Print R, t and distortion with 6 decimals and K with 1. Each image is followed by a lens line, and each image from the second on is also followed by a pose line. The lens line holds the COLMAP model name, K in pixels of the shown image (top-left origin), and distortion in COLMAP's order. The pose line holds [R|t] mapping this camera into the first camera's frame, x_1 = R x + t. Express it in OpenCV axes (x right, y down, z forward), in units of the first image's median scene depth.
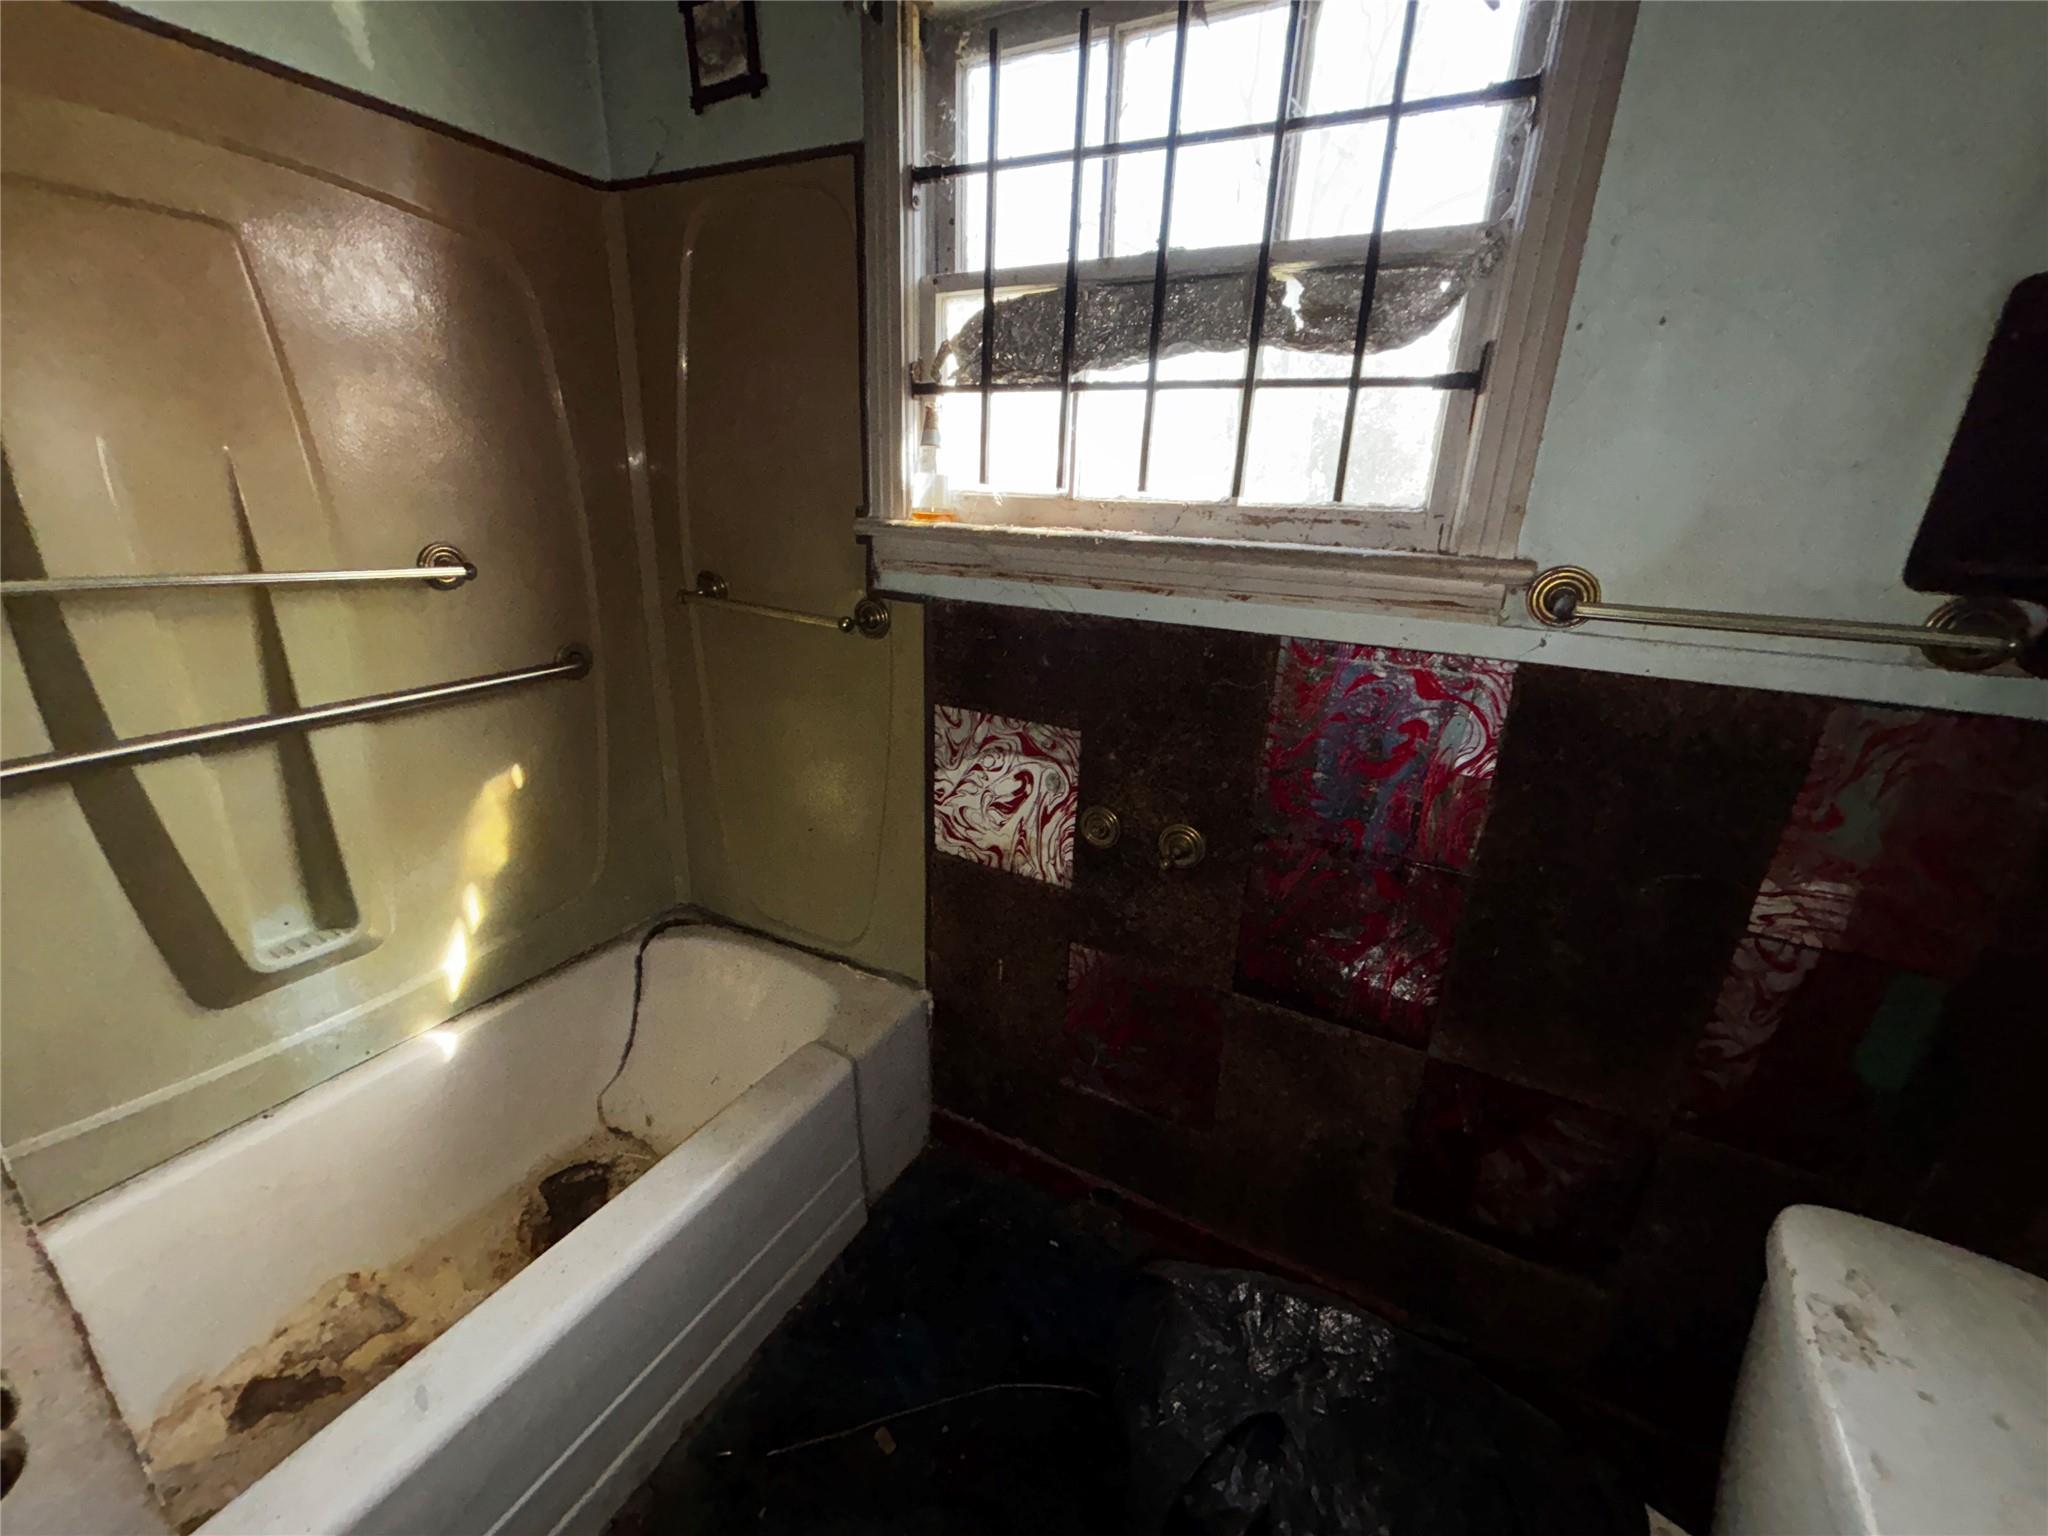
lens RADIAL K [[830.2, 0, 1019.6], [0, 830.2, 771.0], [0, 0, 1]] dist [-0.000666, -0.000349]
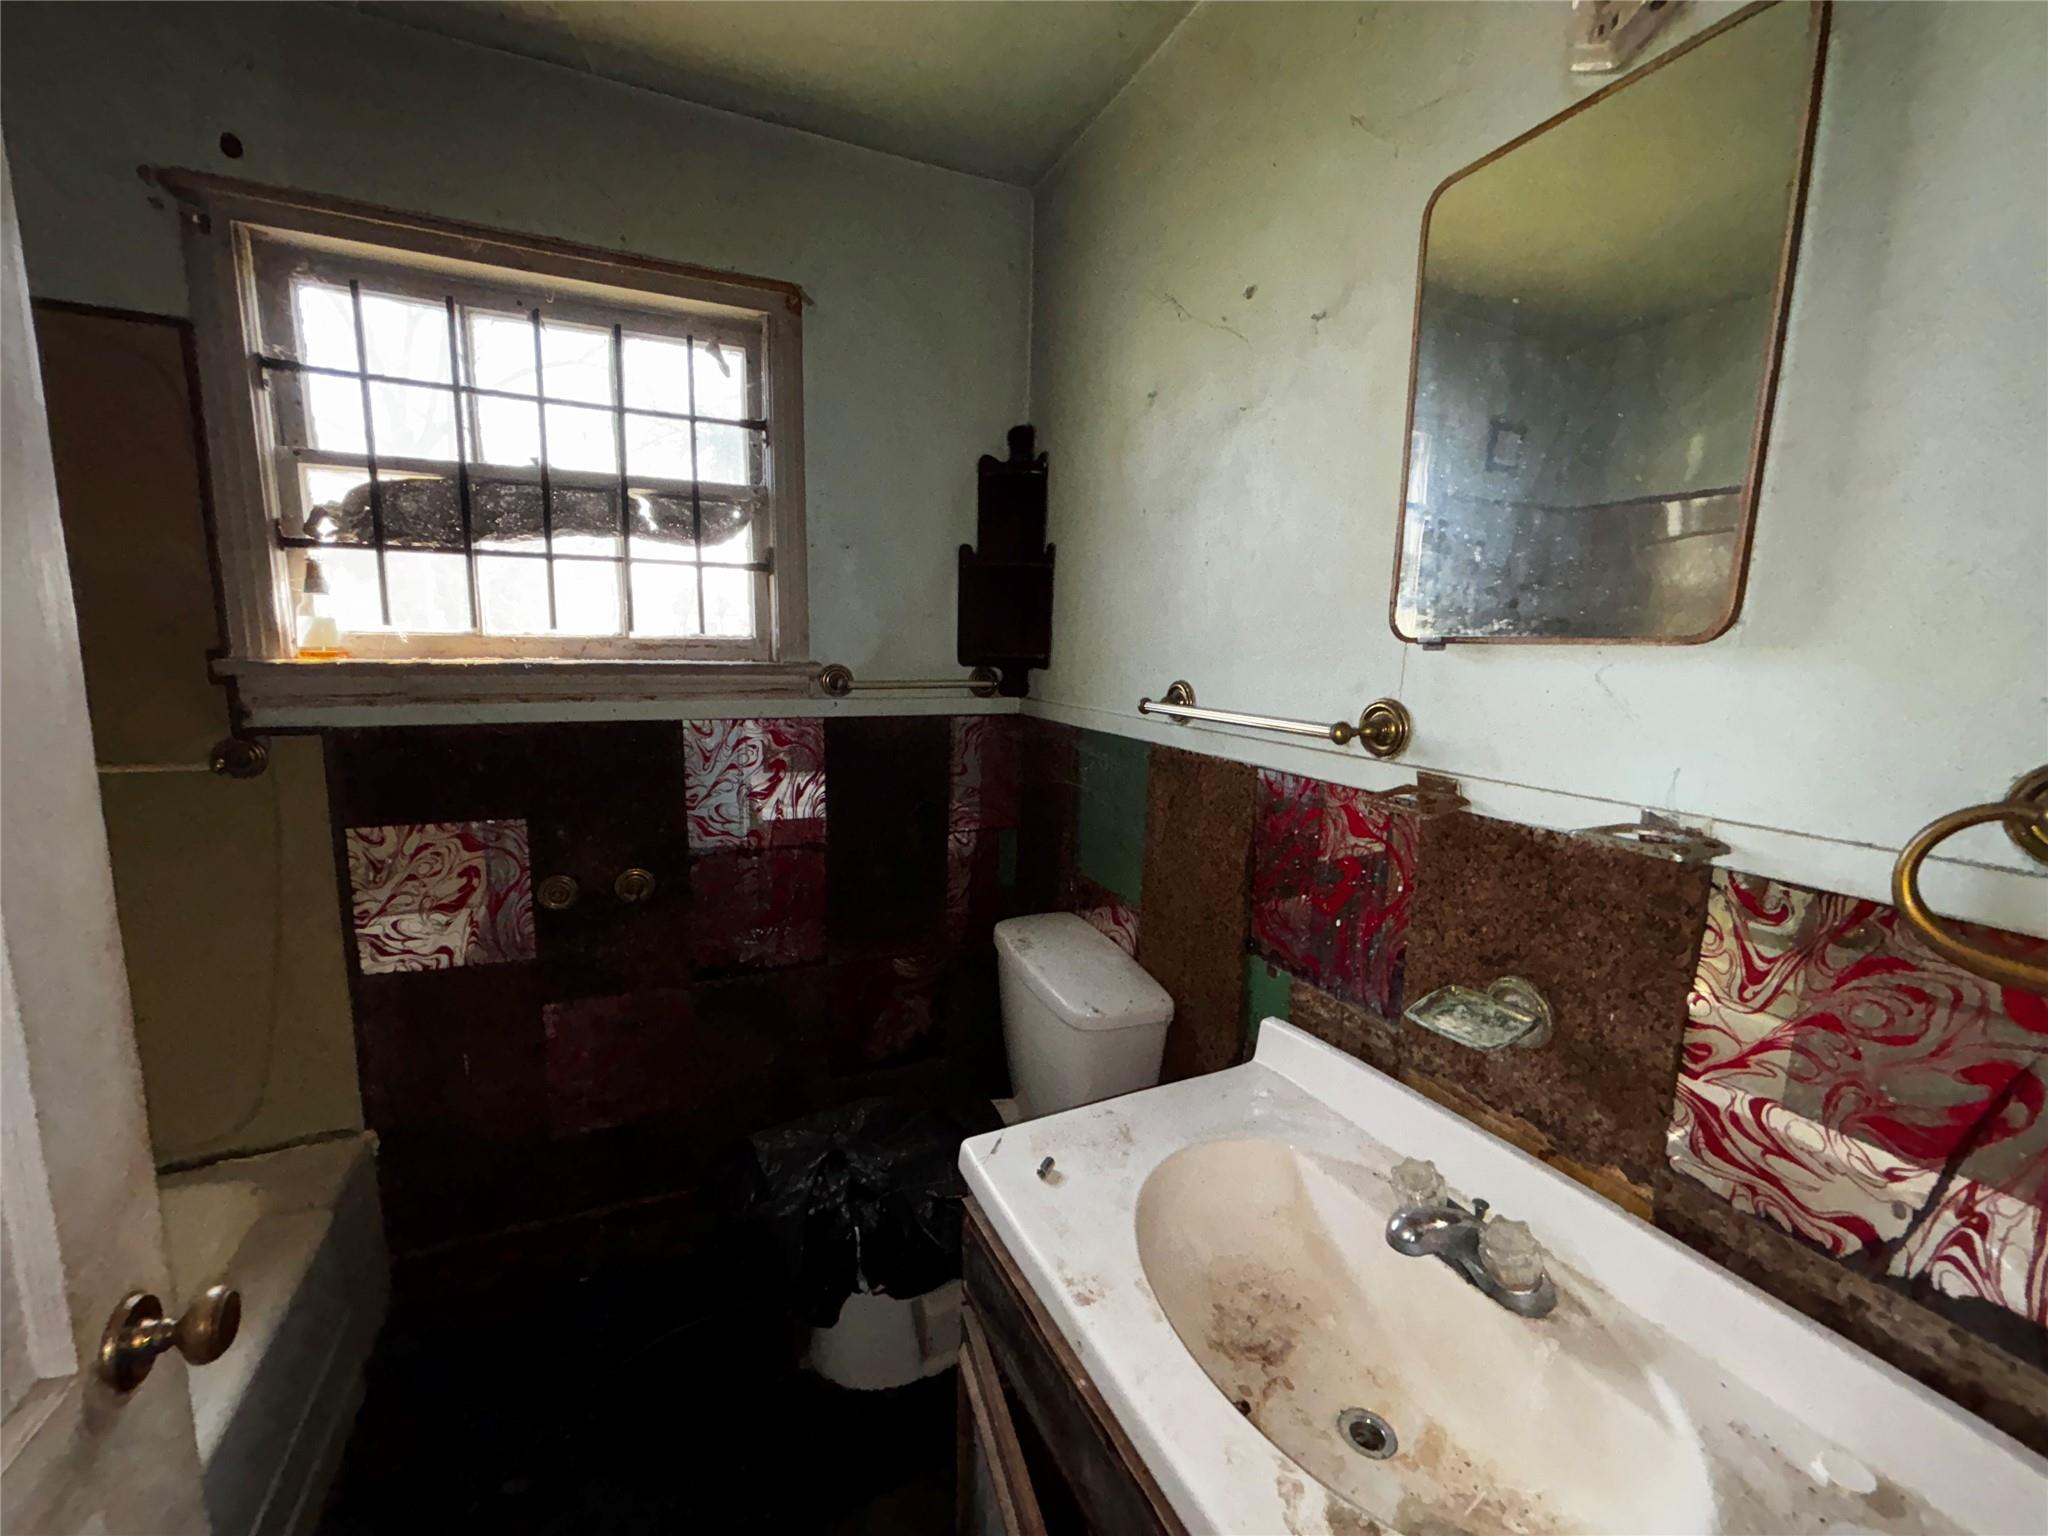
lens RADIAL K [[830.2, 0, 1027.2], [0, 830.2, 769.2], [0, 0, 1]] dist [-0.000666, -0.000349]
pose [[0.610938, -0.143409, 0.778581, -0.440106], [0.262641, 0.964474, -0.028441, 0.116519], [-0.746843, 0.221863, 0.626899, -0.351555]]
